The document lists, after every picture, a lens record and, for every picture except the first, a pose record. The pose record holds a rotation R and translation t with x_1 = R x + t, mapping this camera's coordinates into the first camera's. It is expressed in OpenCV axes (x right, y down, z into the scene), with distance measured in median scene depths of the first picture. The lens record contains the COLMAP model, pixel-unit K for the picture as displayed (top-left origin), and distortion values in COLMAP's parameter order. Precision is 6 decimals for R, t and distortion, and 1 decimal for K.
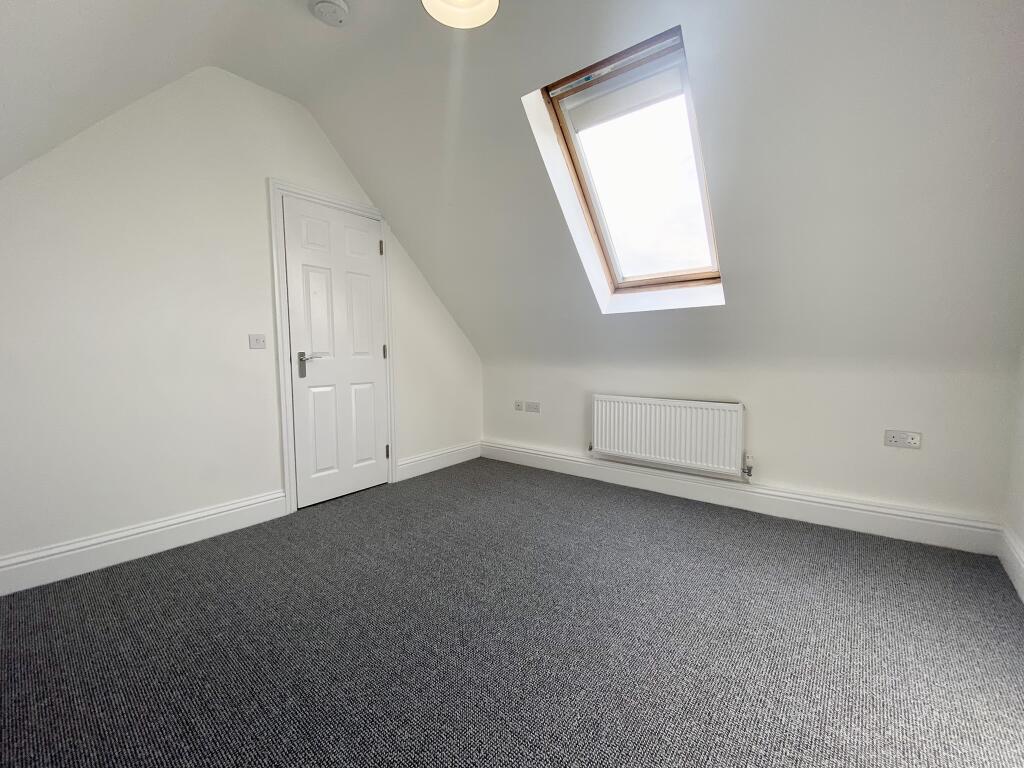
lens RADIAL K [[411.4, 0, 509.1], [0, 411.4, 381.9], [0, 0, 1]] dist [-0.016683, -0.000348]
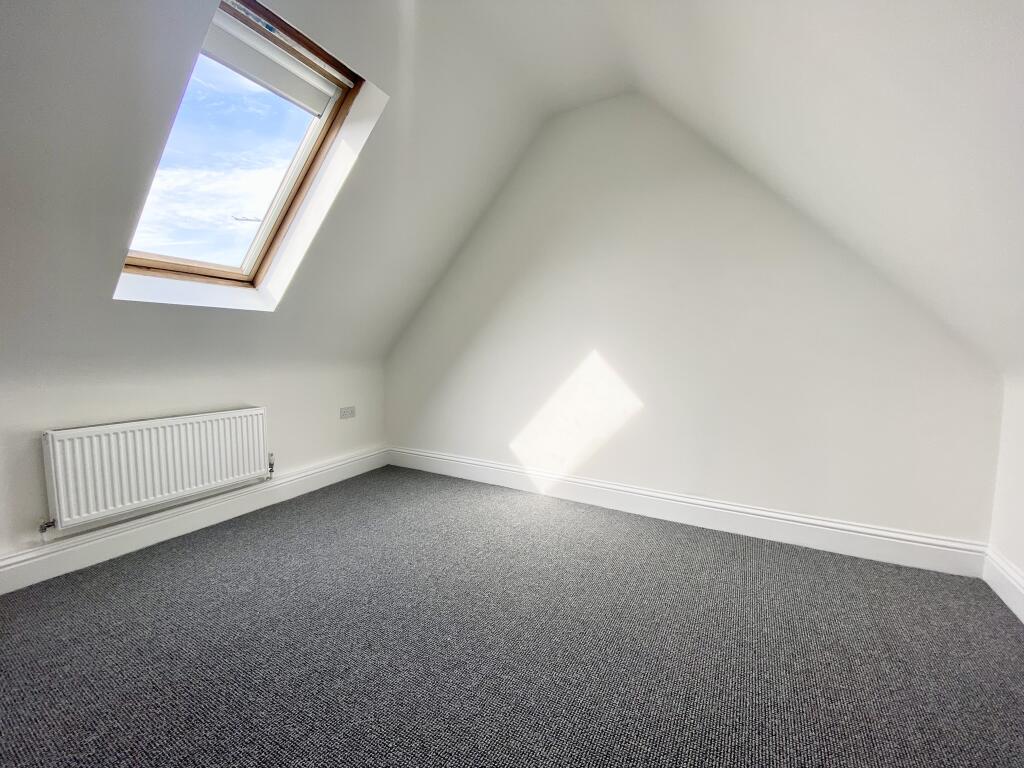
lens RADIAL K [[411.4, 0, 509.1], [0, 411.4, 381.9], [0, 0, 1]] dist [-0.016683, -0.000348]
pose [[-0.168571, -0.067774, 0.983357, -0.553844], [0.080357, 0.993368, 0.082239, -0.043044], [-0.982409, 0.092882, -0.162006, 0.538762]]
